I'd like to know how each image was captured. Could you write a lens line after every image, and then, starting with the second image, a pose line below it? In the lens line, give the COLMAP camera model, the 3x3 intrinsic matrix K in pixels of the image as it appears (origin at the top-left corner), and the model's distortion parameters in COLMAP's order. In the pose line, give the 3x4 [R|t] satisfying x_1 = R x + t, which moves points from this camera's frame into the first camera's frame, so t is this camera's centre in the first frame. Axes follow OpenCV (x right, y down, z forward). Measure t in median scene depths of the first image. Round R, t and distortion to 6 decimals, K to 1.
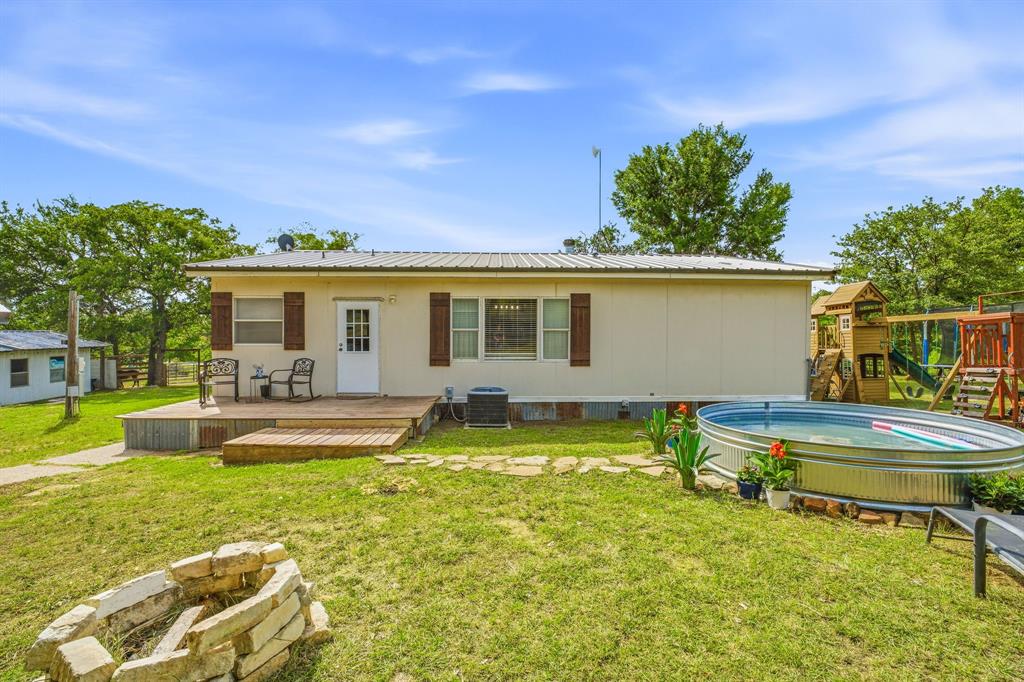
lens RADIAL K [[418.5, 0, 505.7], [0, 418.5, 339.9], [0, 0, 1]] dist [-0.015944, -0.000713]
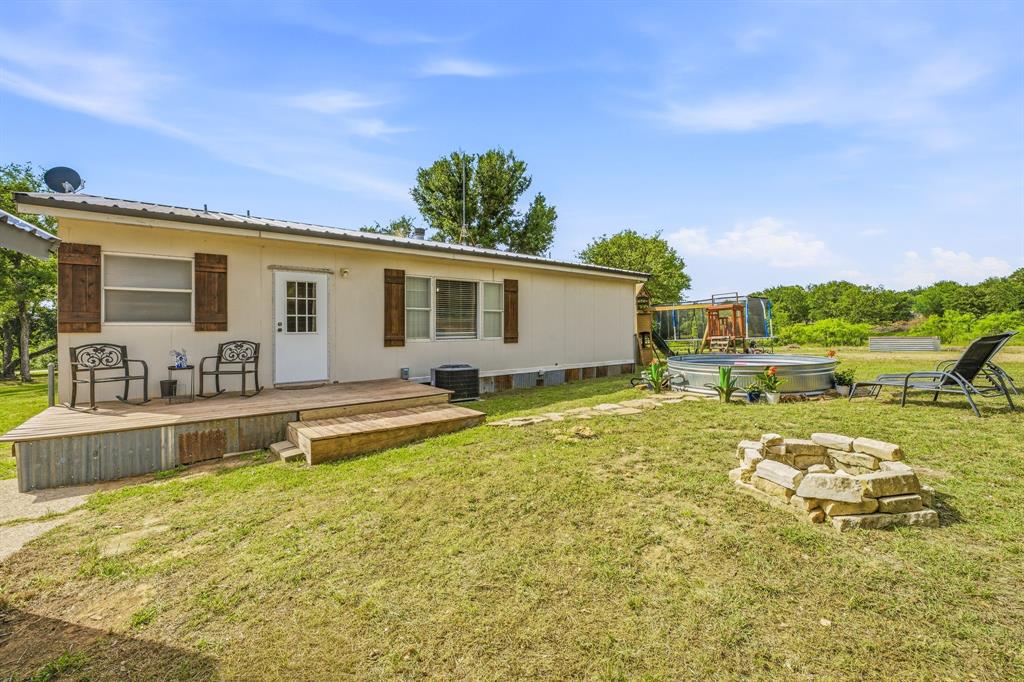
lens RADIAL K [[418.5, 0, 494.3], [0, 418.5, 328.2], [0, 0, 1]] dist [-0.015944, -0.000713]
pose [[0.814487, -0.005272, 0.580158, -0.524823], [0.013785, 0.999852, -0.010266, 0.033532], [-0.580018, 0.016359, 0.814439, 0.095646]]
